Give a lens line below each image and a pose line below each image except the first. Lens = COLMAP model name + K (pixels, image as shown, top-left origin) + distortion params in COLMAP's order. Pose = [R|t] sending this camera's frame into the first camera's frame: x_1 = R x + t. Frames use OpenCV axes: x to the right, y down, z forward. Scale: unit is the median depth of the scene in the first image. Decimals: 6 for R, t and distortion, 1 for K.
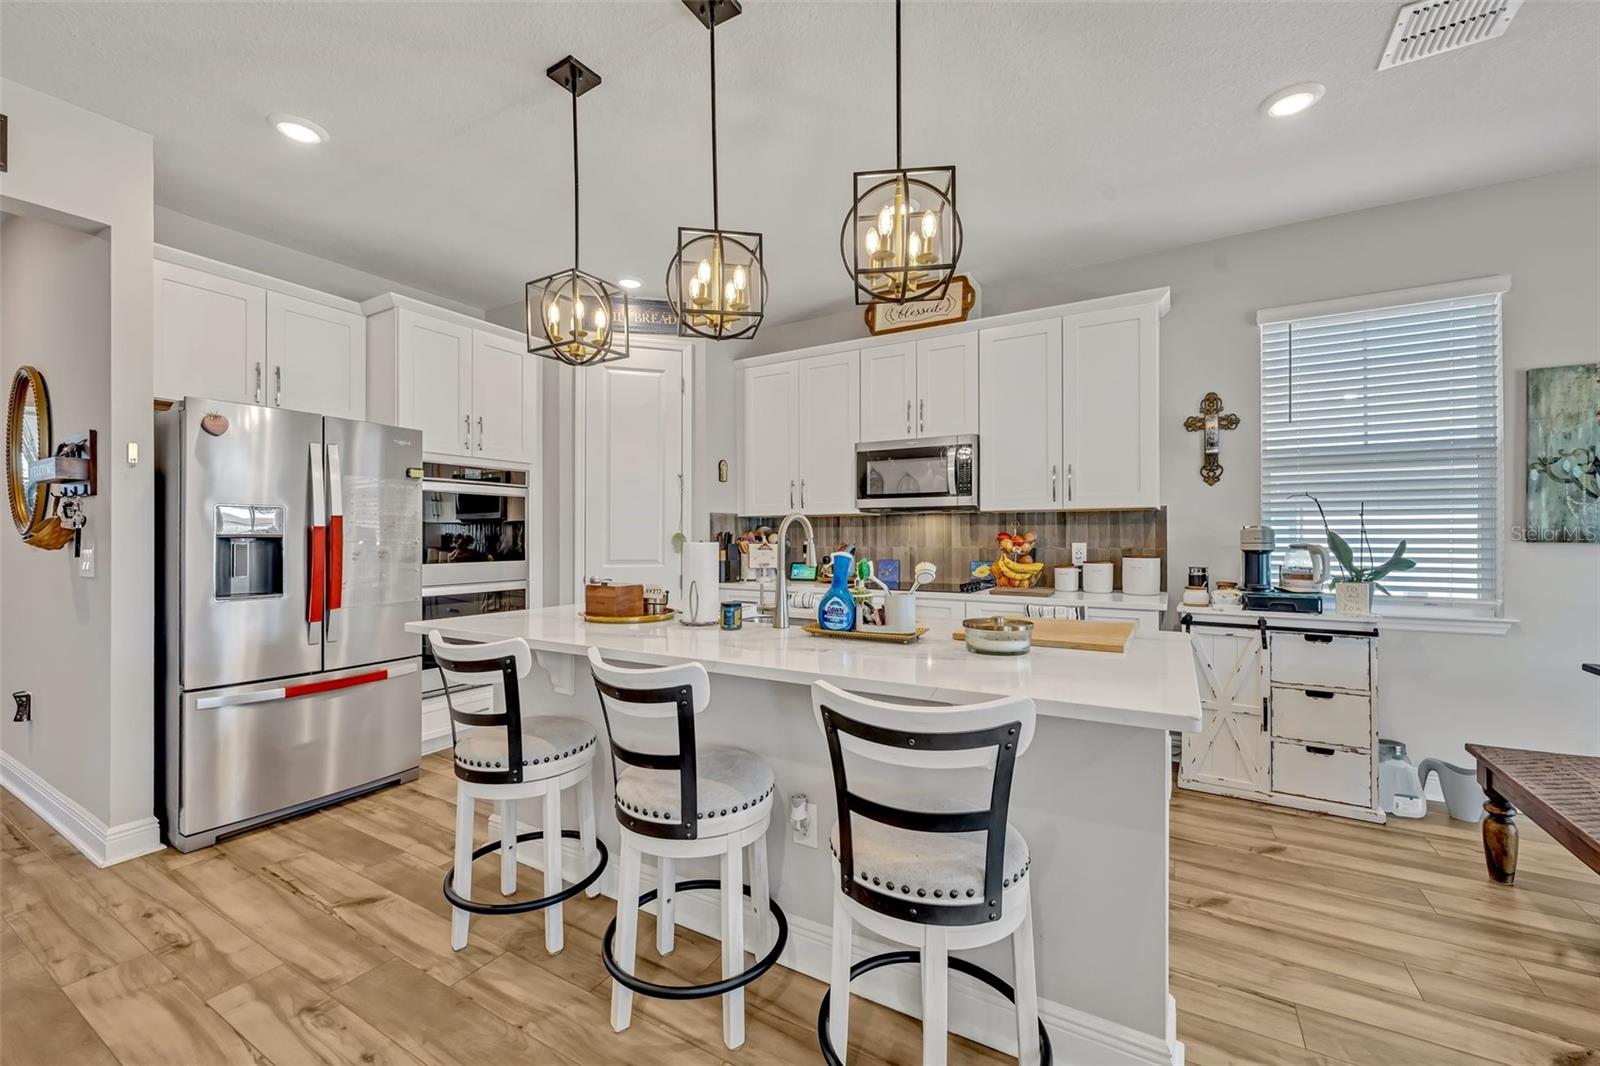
lens RADIAL K [[646.9, 0, 799.3], [0, 646.9, 537.0], [0, 0, 1]] dist [-0.003054, 0.000517]
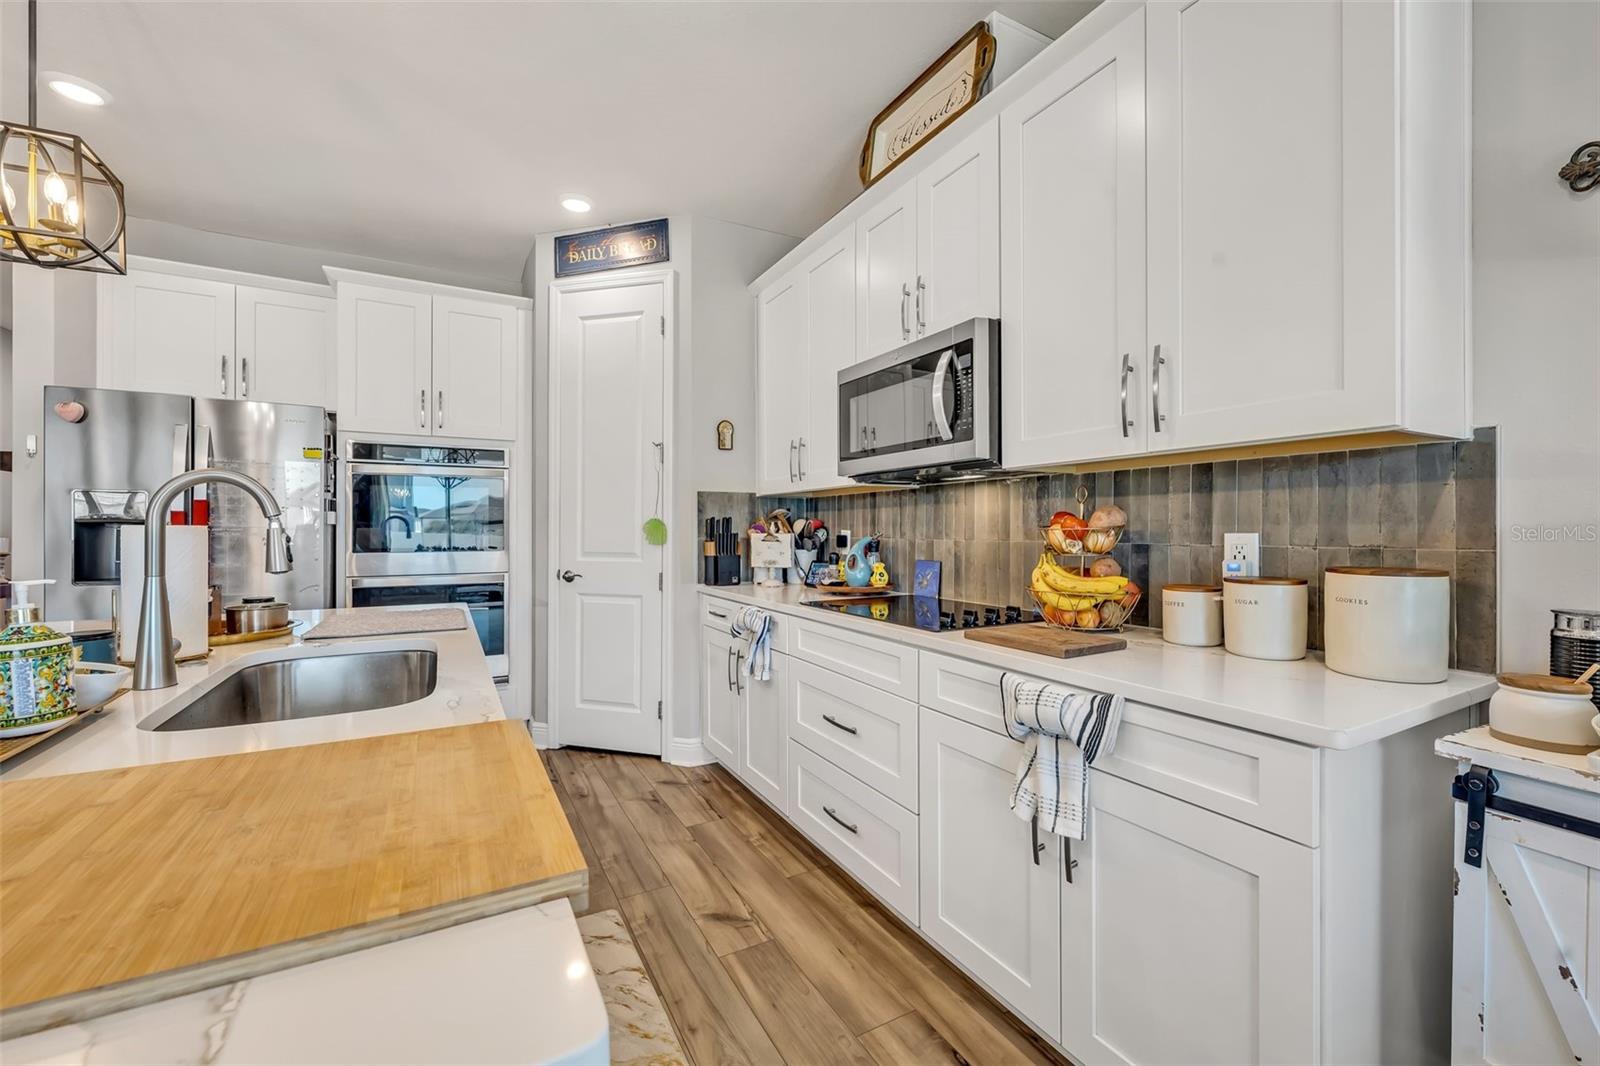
lens RADIAL K [[646.9, 0, 796.3], [0, 646.9, 528.4], [0, 0, 1]] dist [-0.003054, 0.000517]
pose [[0.855352, 0.000463, -0.518048, 0.436289], [-0.000050, 1.000000, 0.000812, 0.006097], [0.518048, -0.000668, 0.855351, 0.521617]]
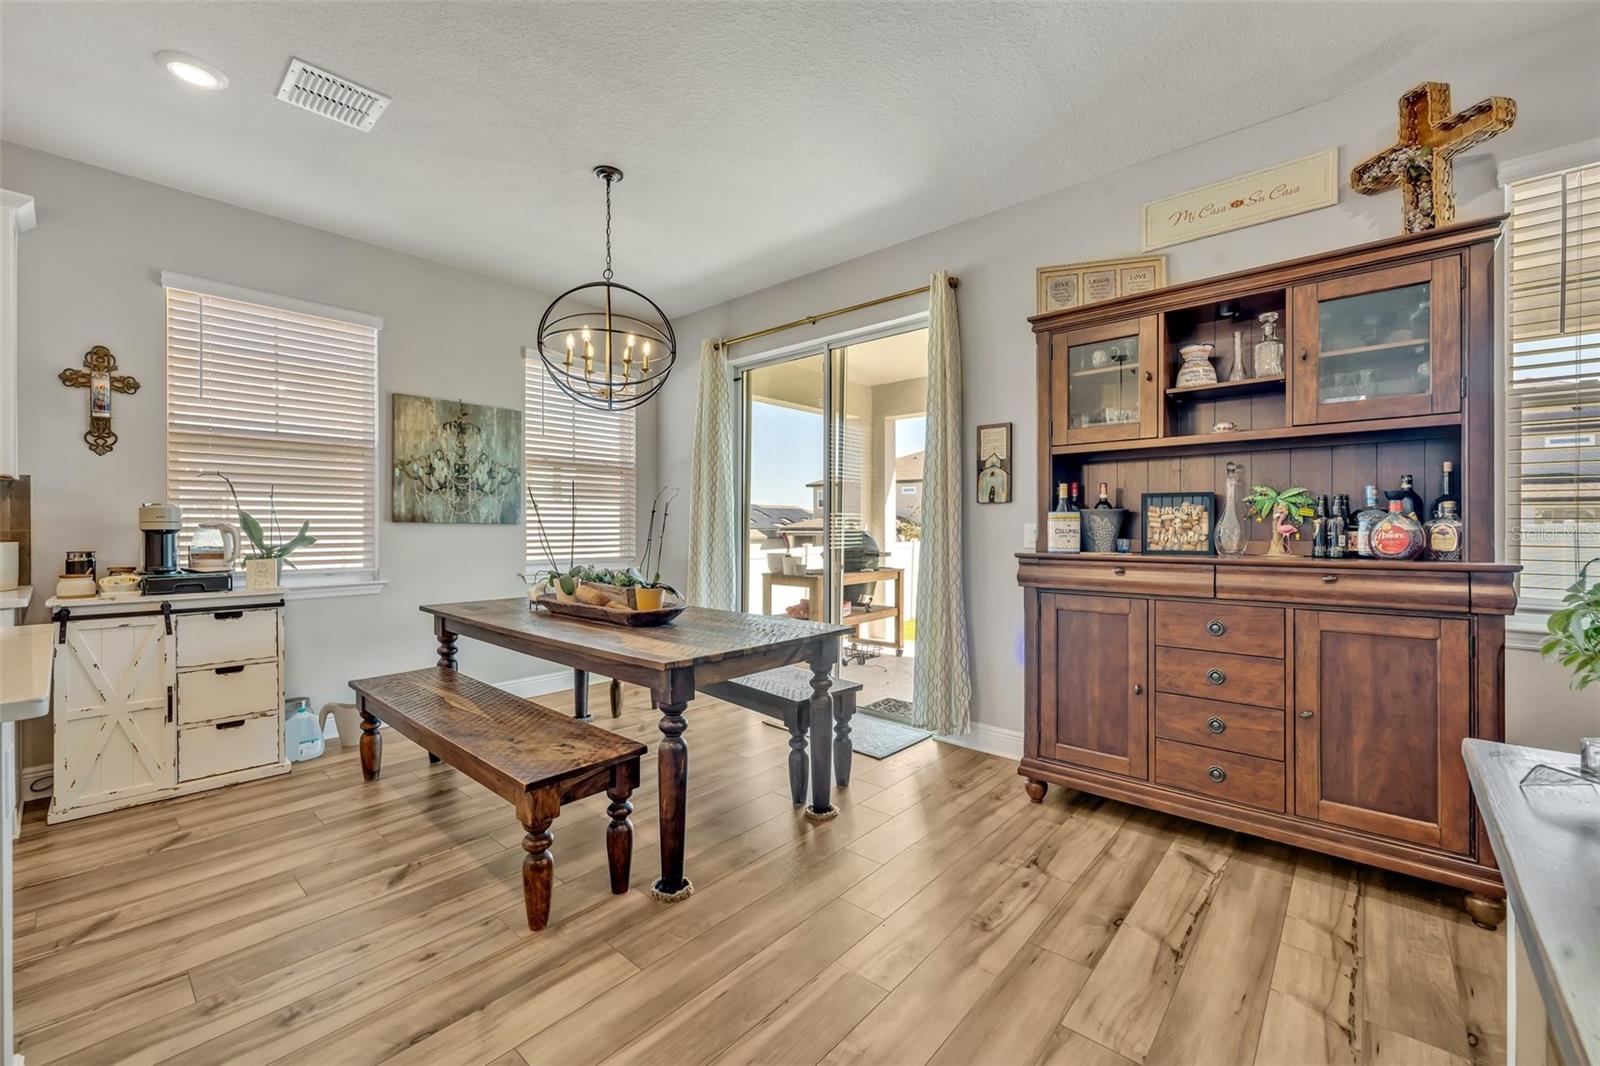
lens RADIAL K [[646.9, 0, 794.3], [0, 646.9, 528.6], [0, 0, 1]] dist [-0.003054, 0.000517]
pose [[0.195012, -0.004989, 0.980788, -0.018116], [-0.002526, 0.999981, 0.005589, 0.009848], [-0.980798, -0.003568, 0.194996, -0.062906]]
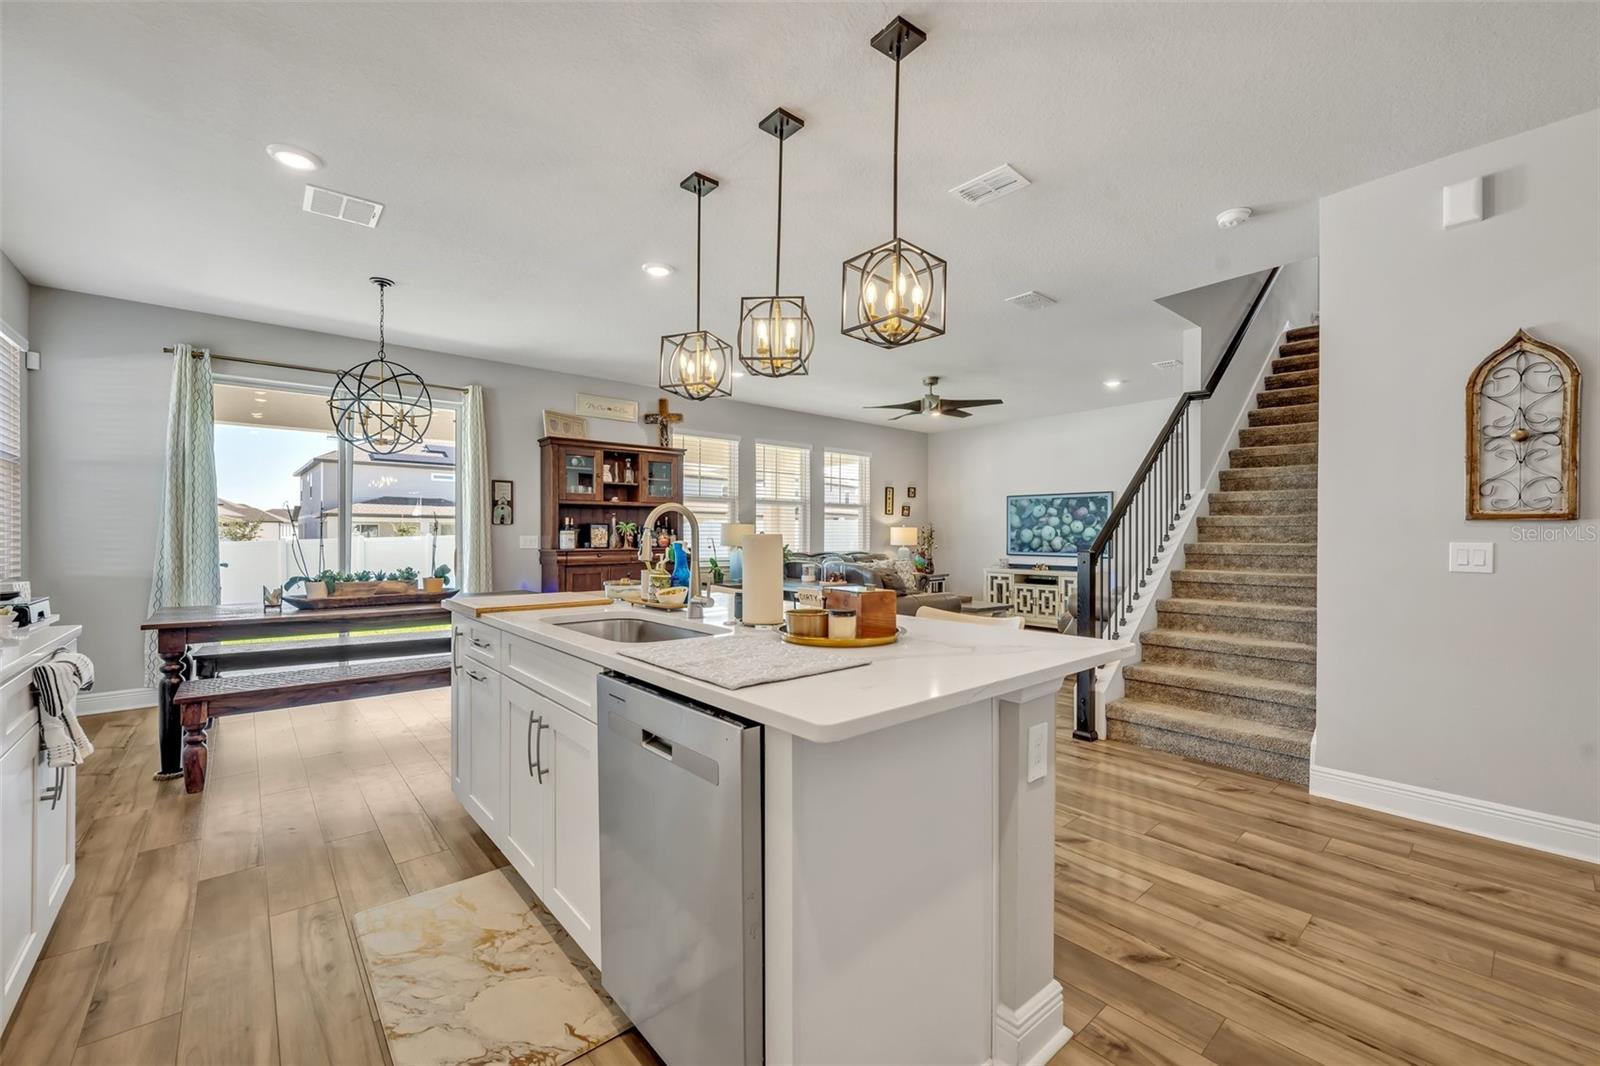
lens RADIAL K [[646.9, 0, 791.3], [0, 646.9, 535.4], [0, 0, 1]] dist [-0.003054, 0.000517]
pose [[-0.942434, -0.002199, 0.334385, -0.321427], [-0.003122, 0.999993, -0.002223, 0.007849], [-0.334378, -0.003140, -0.942434, 1.207349]]
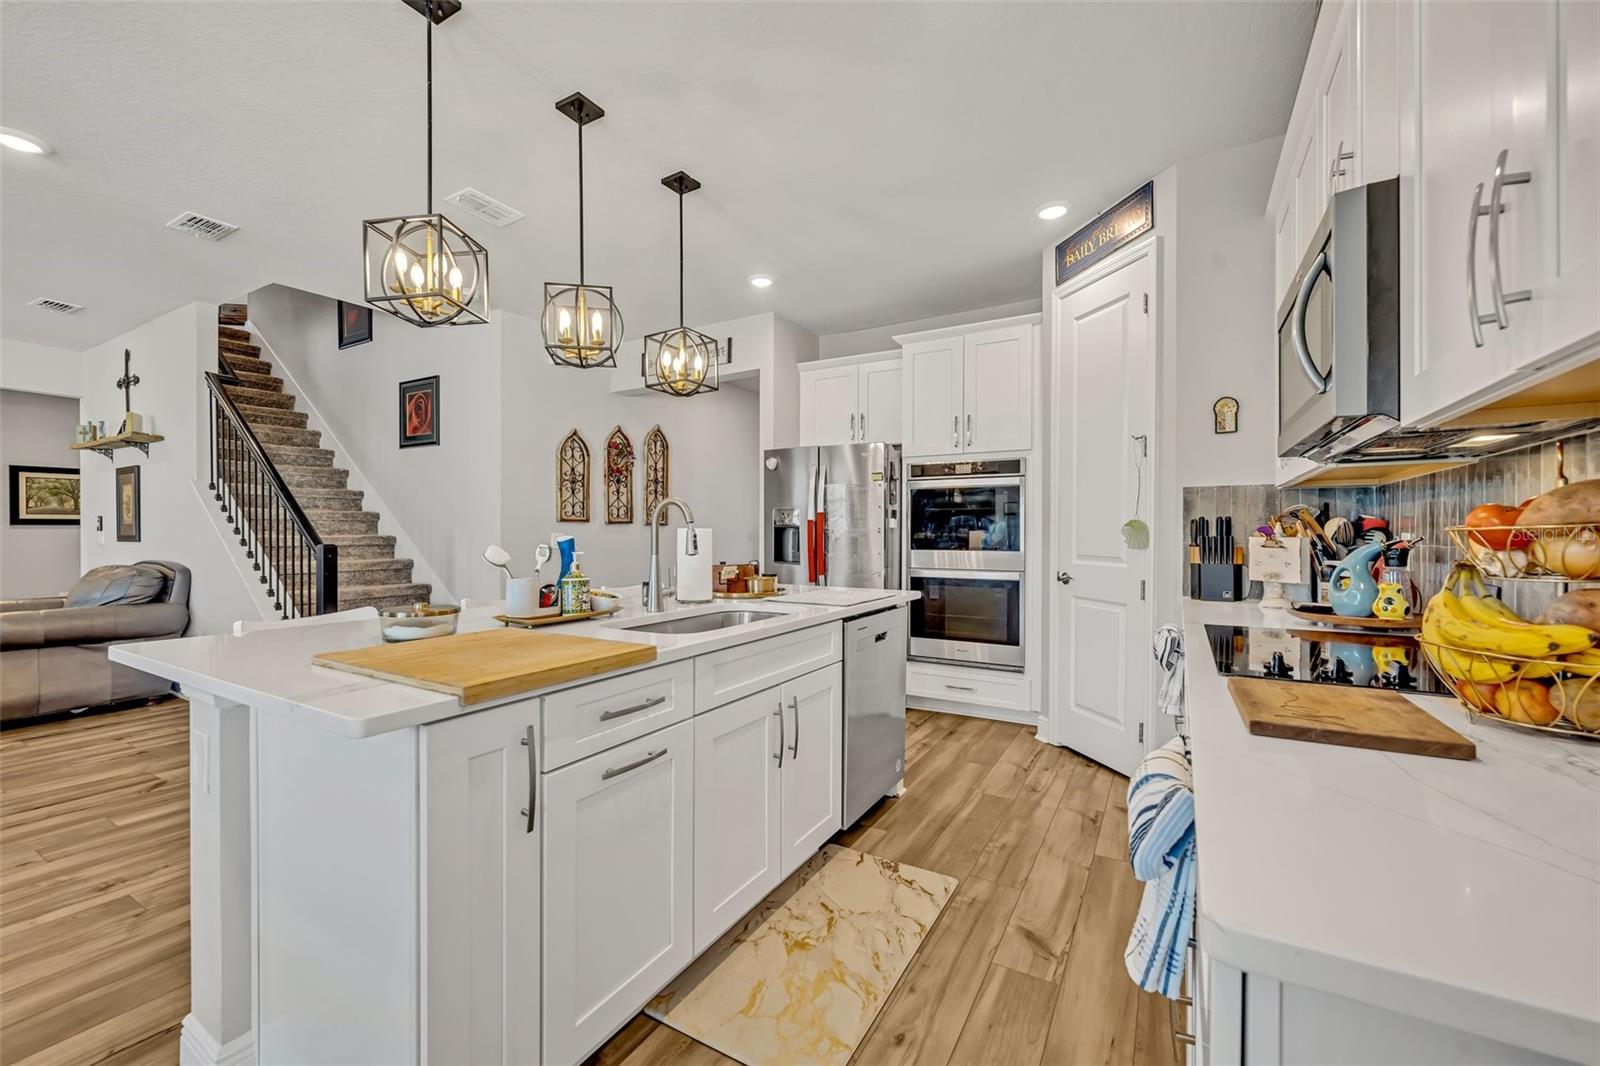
lens RADIAL K [[646.9, 0, 798.6], [0, 646.9, 536.3], [0, 0, 1]] dist [-0.003054, 0.000517]
pose [[-0.005381, 0.007053, -0.999961, 0.626668], [-0.000661, 0.999975, 0.007056, 0.008348], [0.999985, 0.000699, -0.005376, 0.780856]]
